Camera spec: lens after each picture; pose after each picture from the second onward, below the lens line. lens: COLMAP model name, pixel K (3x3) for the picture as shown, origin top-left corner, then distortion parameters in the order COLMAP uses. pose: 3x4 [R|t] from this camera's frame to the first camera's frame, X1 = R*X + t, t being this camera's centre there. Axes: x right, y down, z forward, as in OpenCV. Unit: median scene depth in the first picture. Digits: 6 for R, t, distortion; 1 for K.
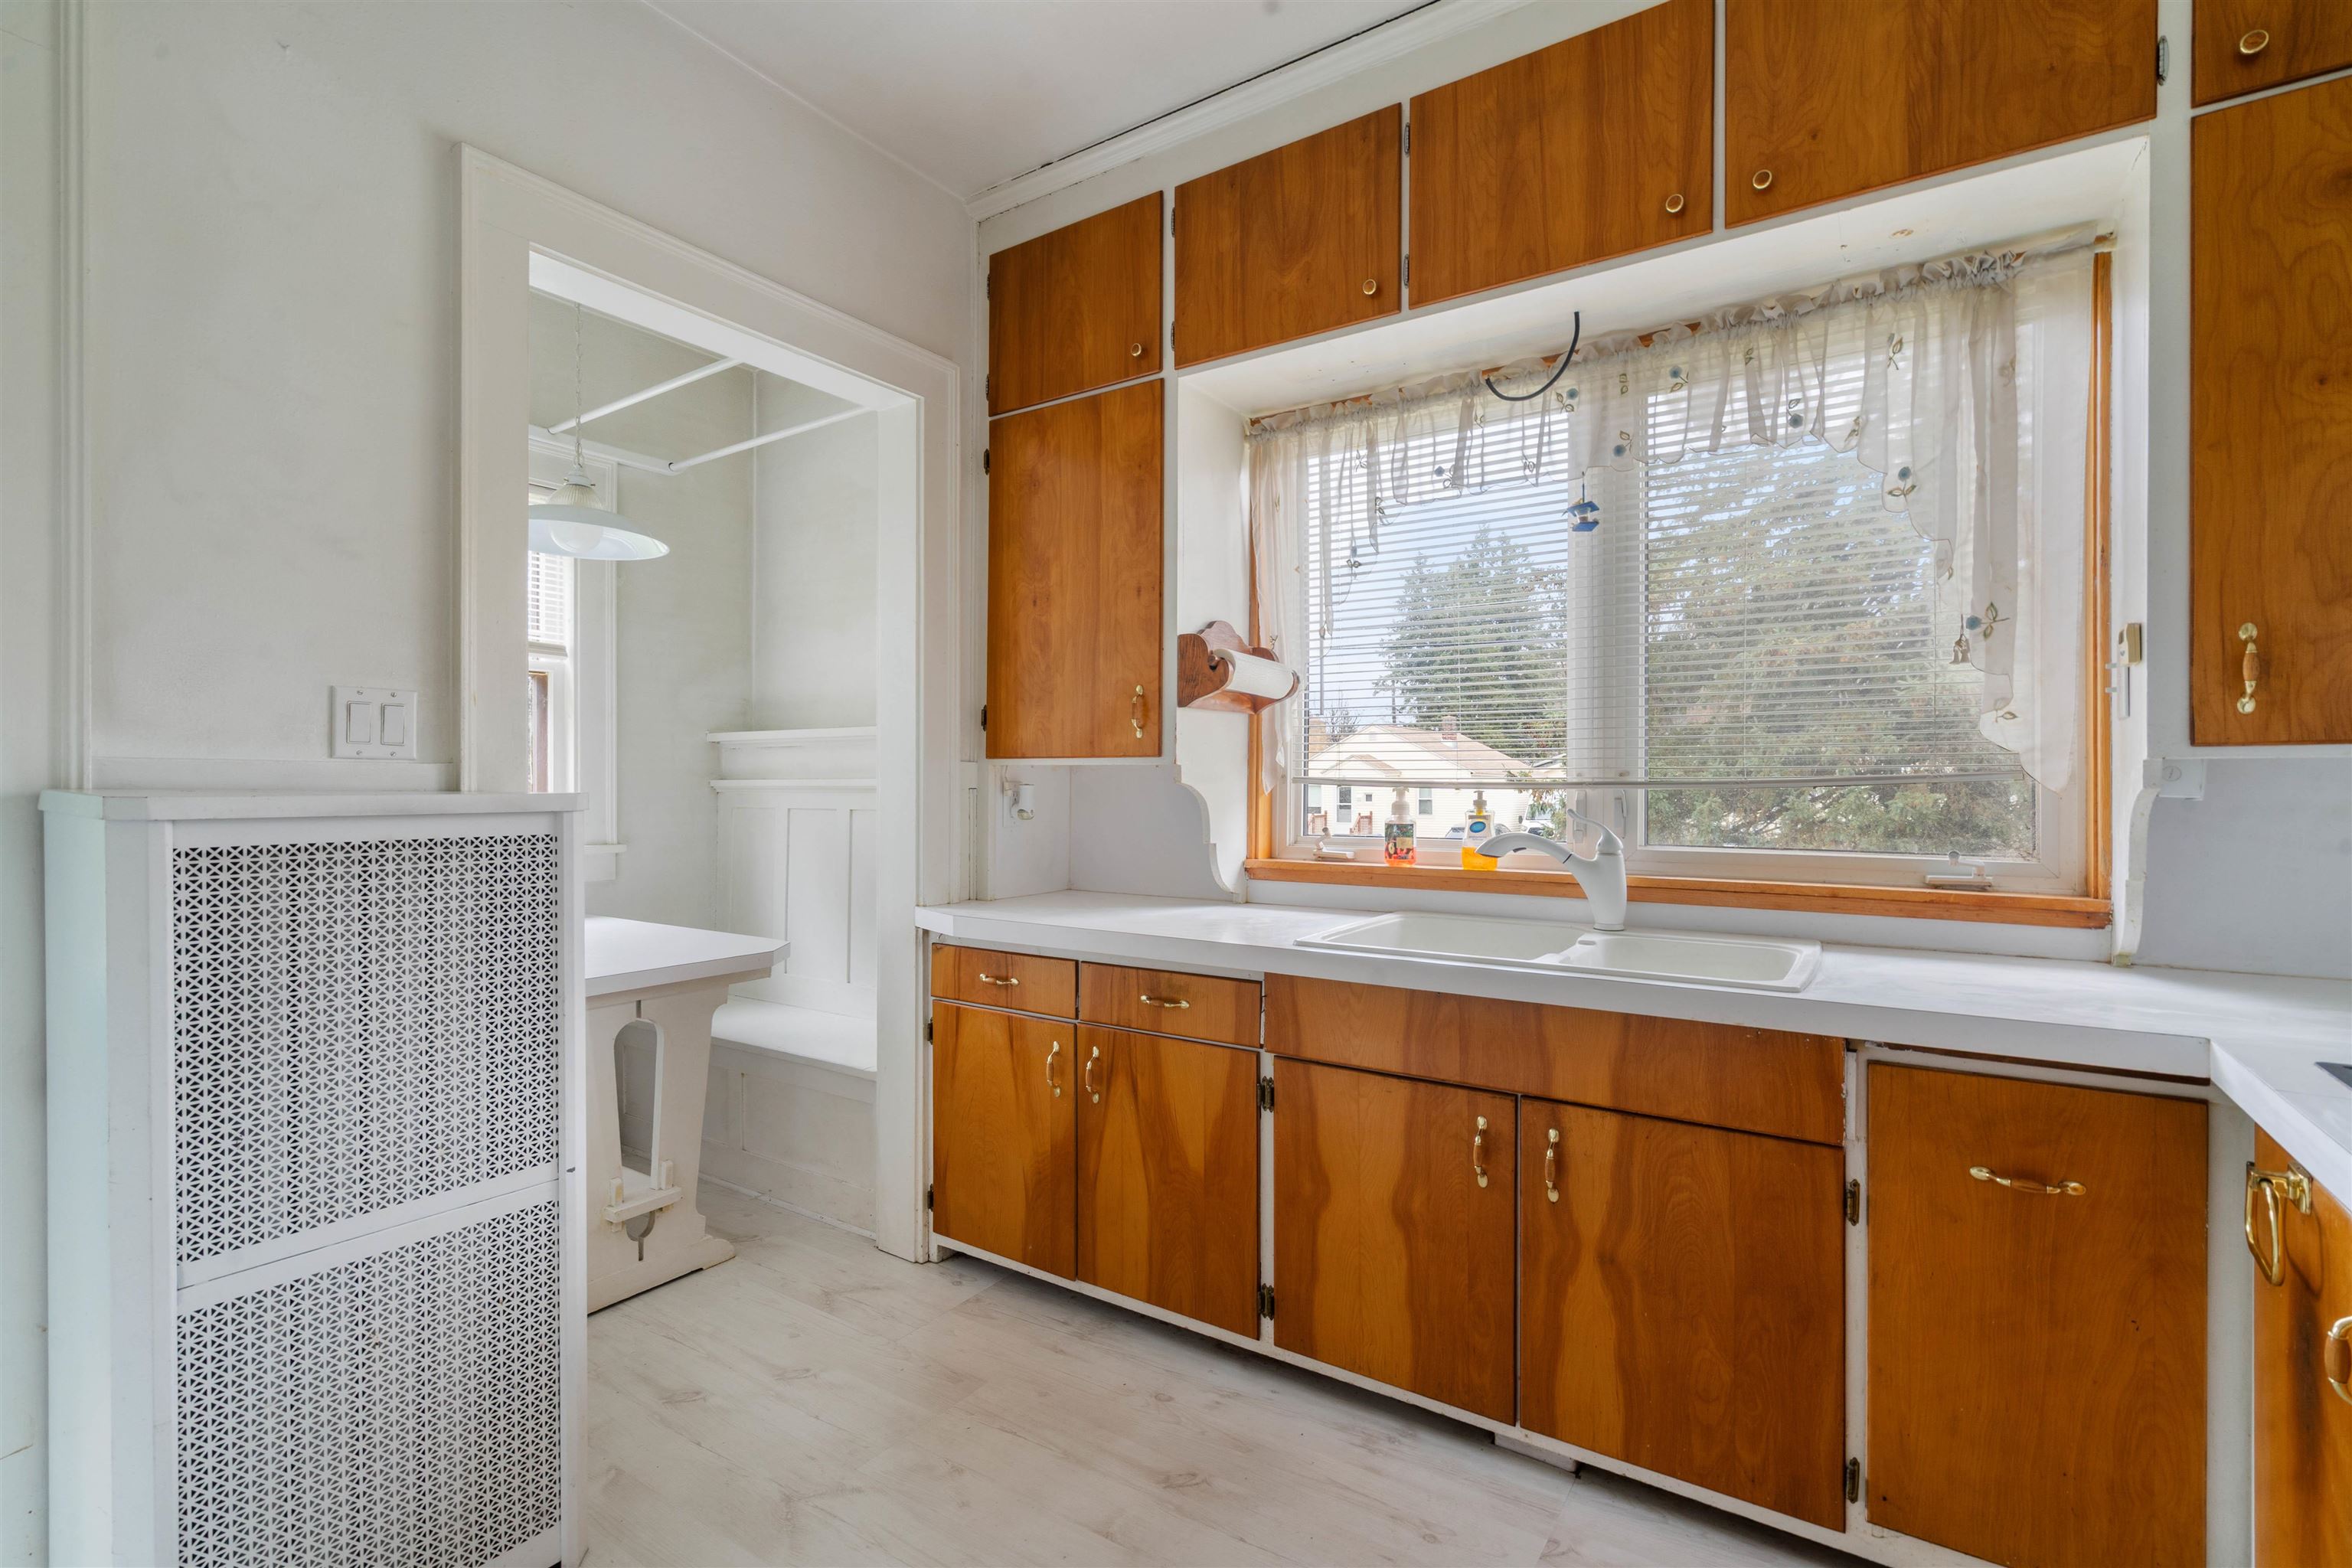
lens RADIAL K [[1077.7, 0, 1182.4], [0, 1077.7, 790.4], [0, 0, 1]] dist [0.001517, -0.000105]
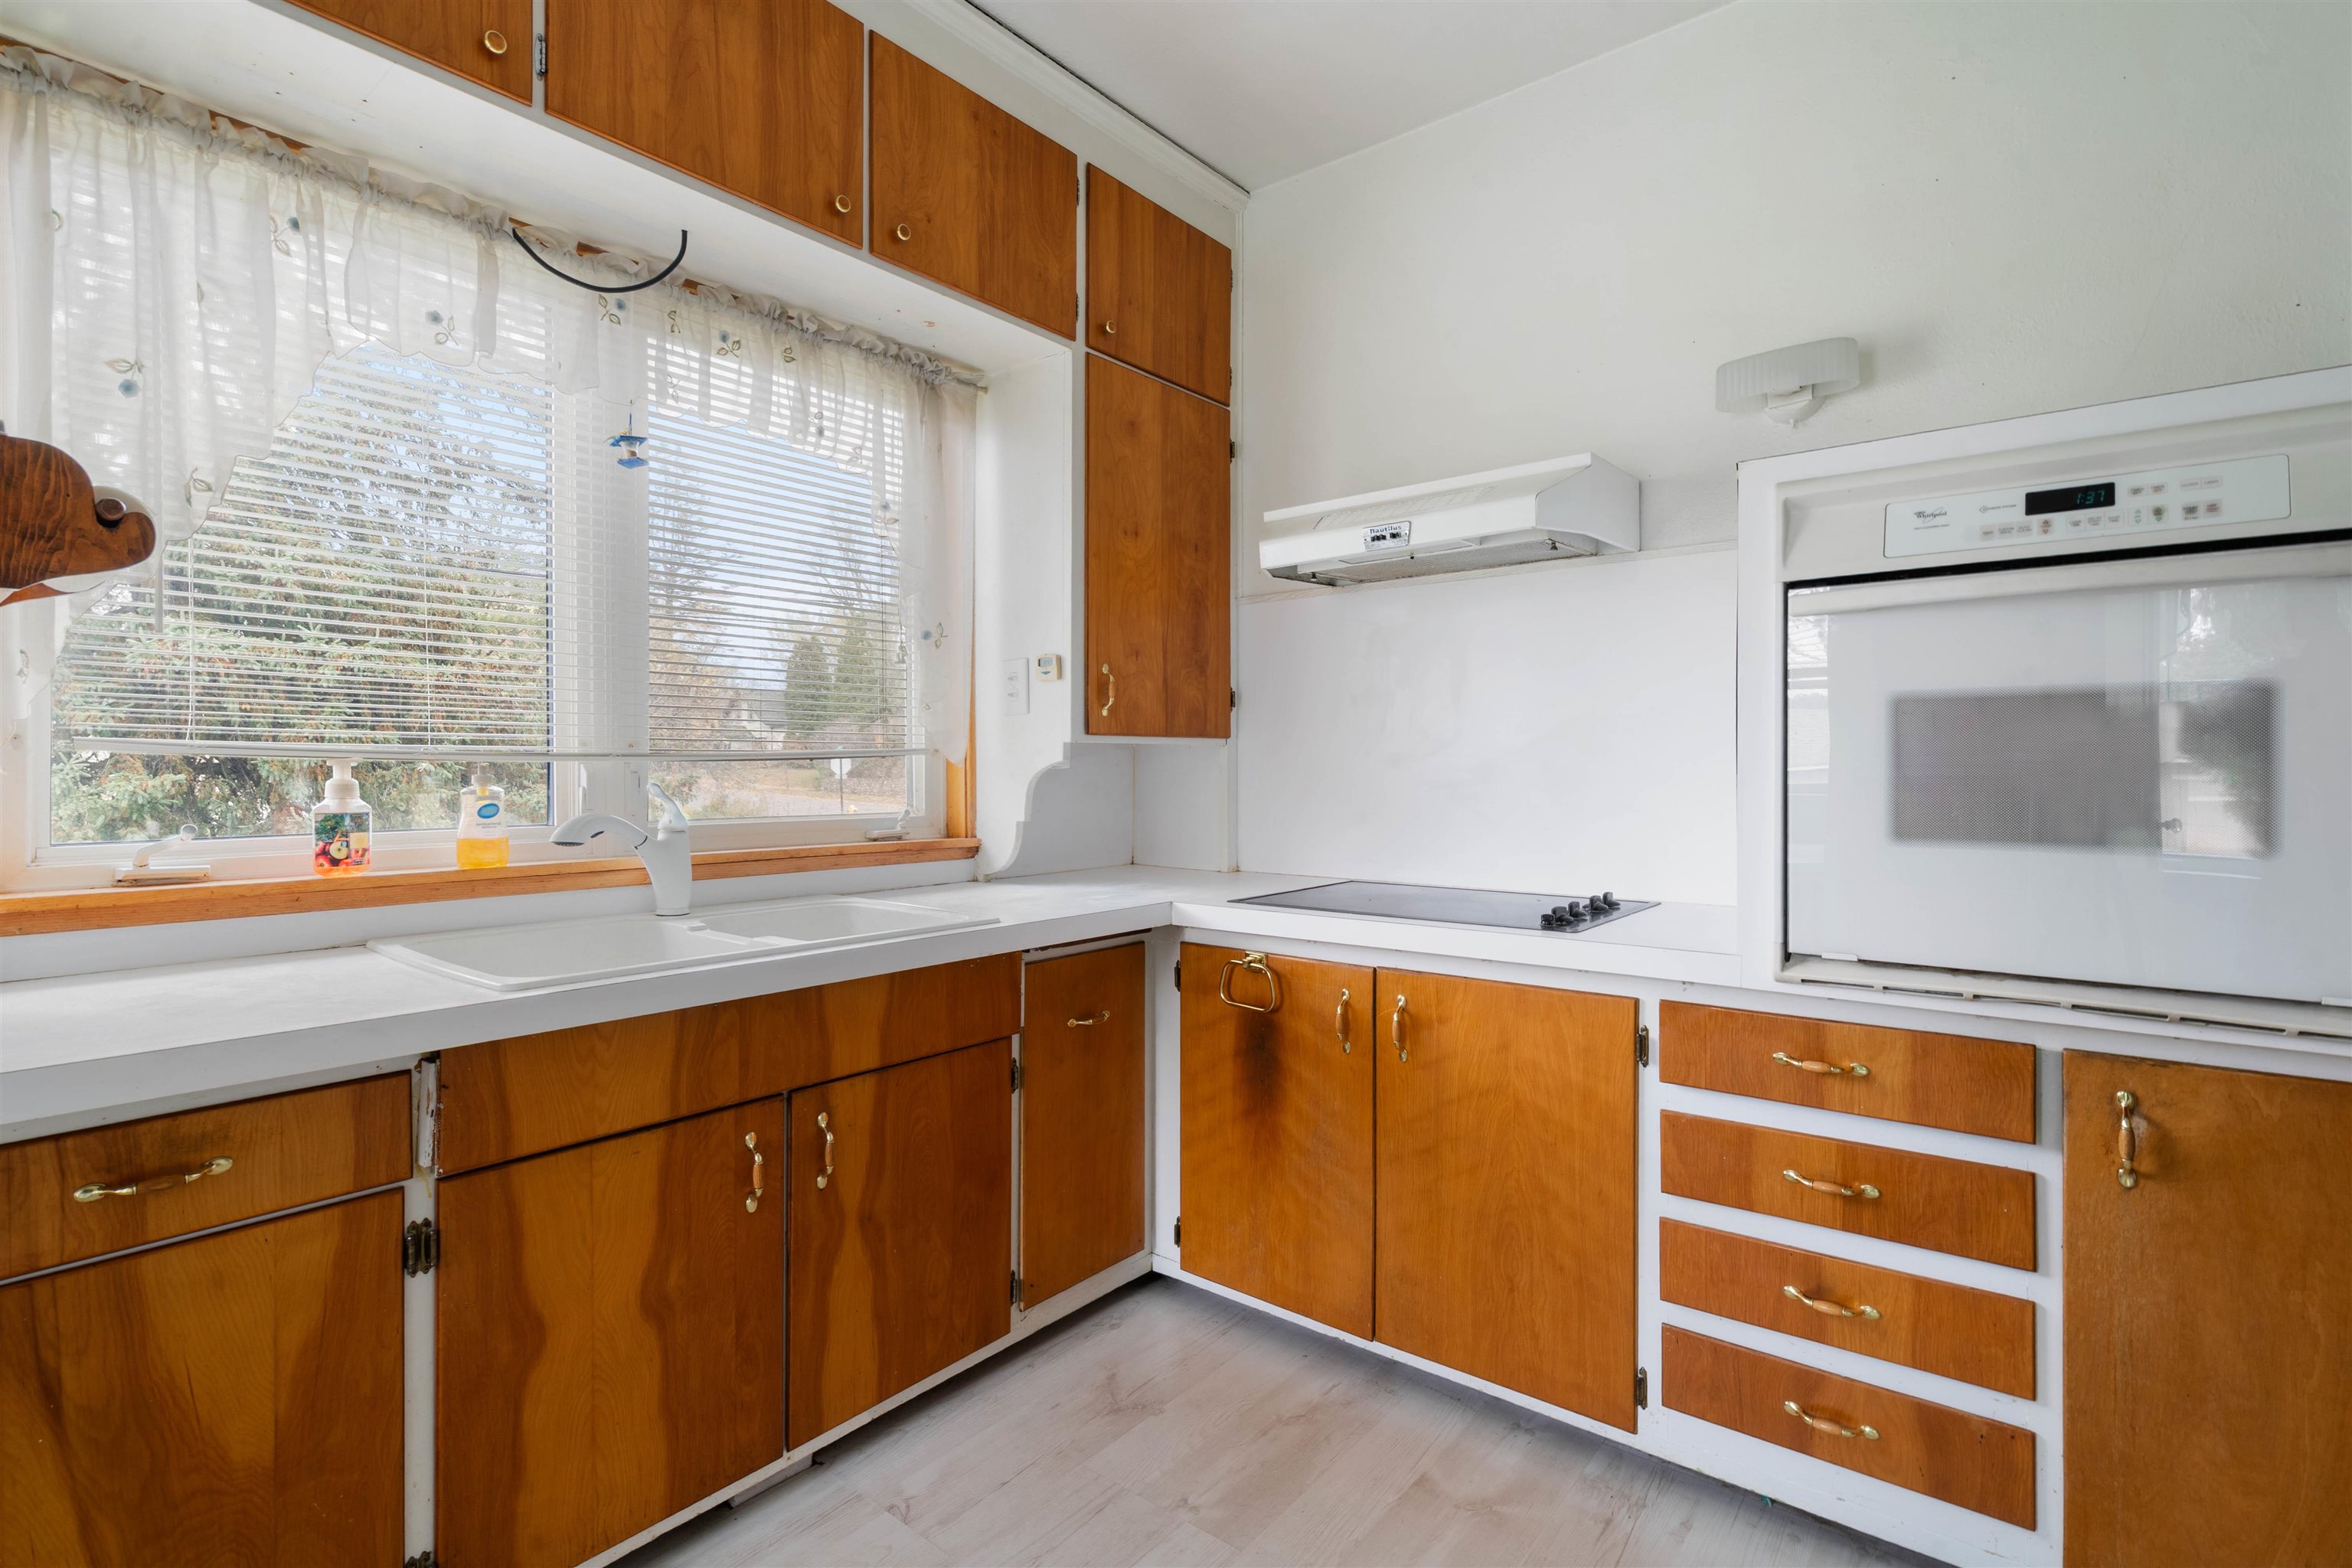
lens RADIAL K [[1077.7, 0, 1195.3], [0, 1077.7, 771.8], [0, 0, 1]] dist [0.001517, -0.000105]
pose [[0.096704, -0.004450, 0.995303, -0.525007], [0.005363, 0.999978, 0.003949, 0.007609], [-0.995299, 0.004956, 0.096726, 0.523410]]
